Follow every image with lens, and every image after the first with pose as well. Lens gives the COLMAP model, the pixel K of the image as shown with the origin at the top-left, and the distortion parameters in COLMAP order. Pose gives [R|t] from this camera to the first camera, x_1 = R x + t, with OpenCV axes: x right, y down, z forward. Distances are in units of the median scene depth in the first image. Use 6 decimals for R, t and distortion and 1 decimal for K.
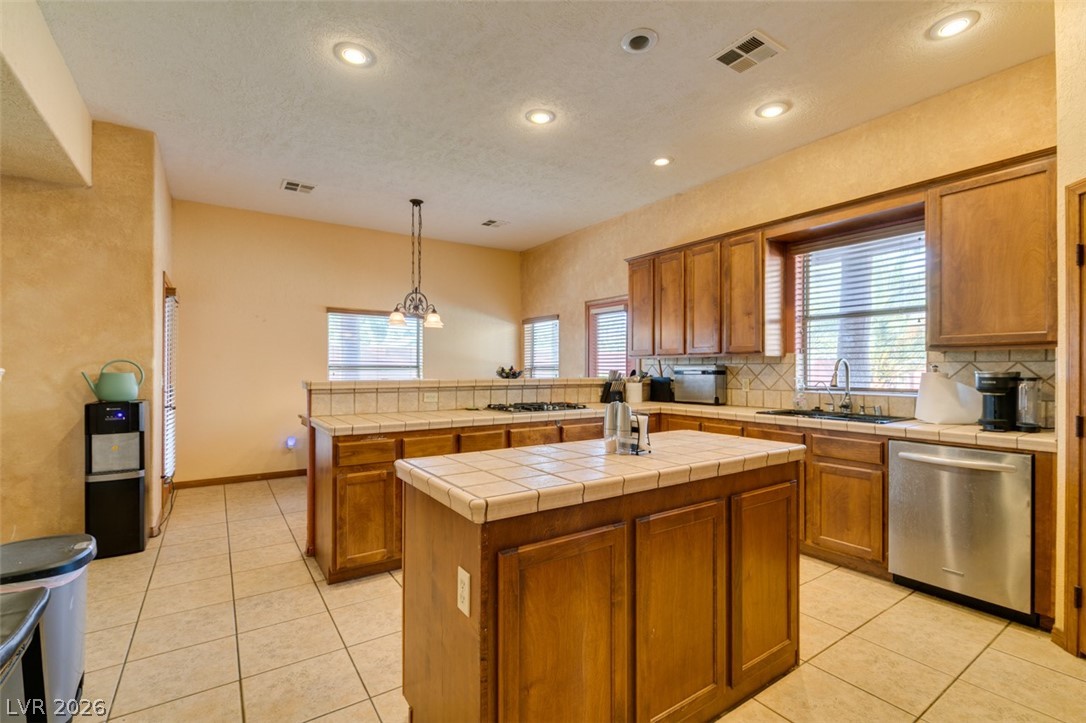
lens RADIAL K [[481.0, 0, 540.7], [0, 481.0, 364.8], [0, 0, 1]] dist [0.000680, -0.000183]
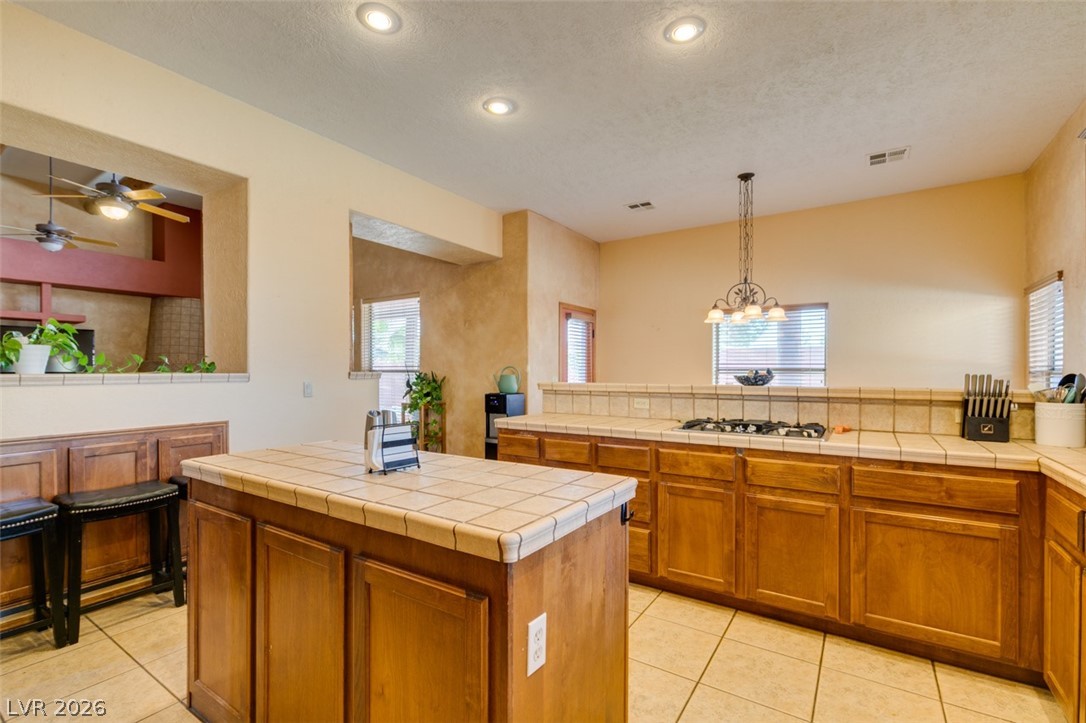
lens RADIAL K [[485.9, 0, 543.0], [0, 485.9, 365.7], [0, 0, 1]] dist [0.001177, -0.001482]
pose [[0.384387, -0.012395, -0.923089, 0.508563], [0.007471, 0.999919, -0.010316, 0.003640], [0.923142, -0.002931, 0.384448, 0.431156]]
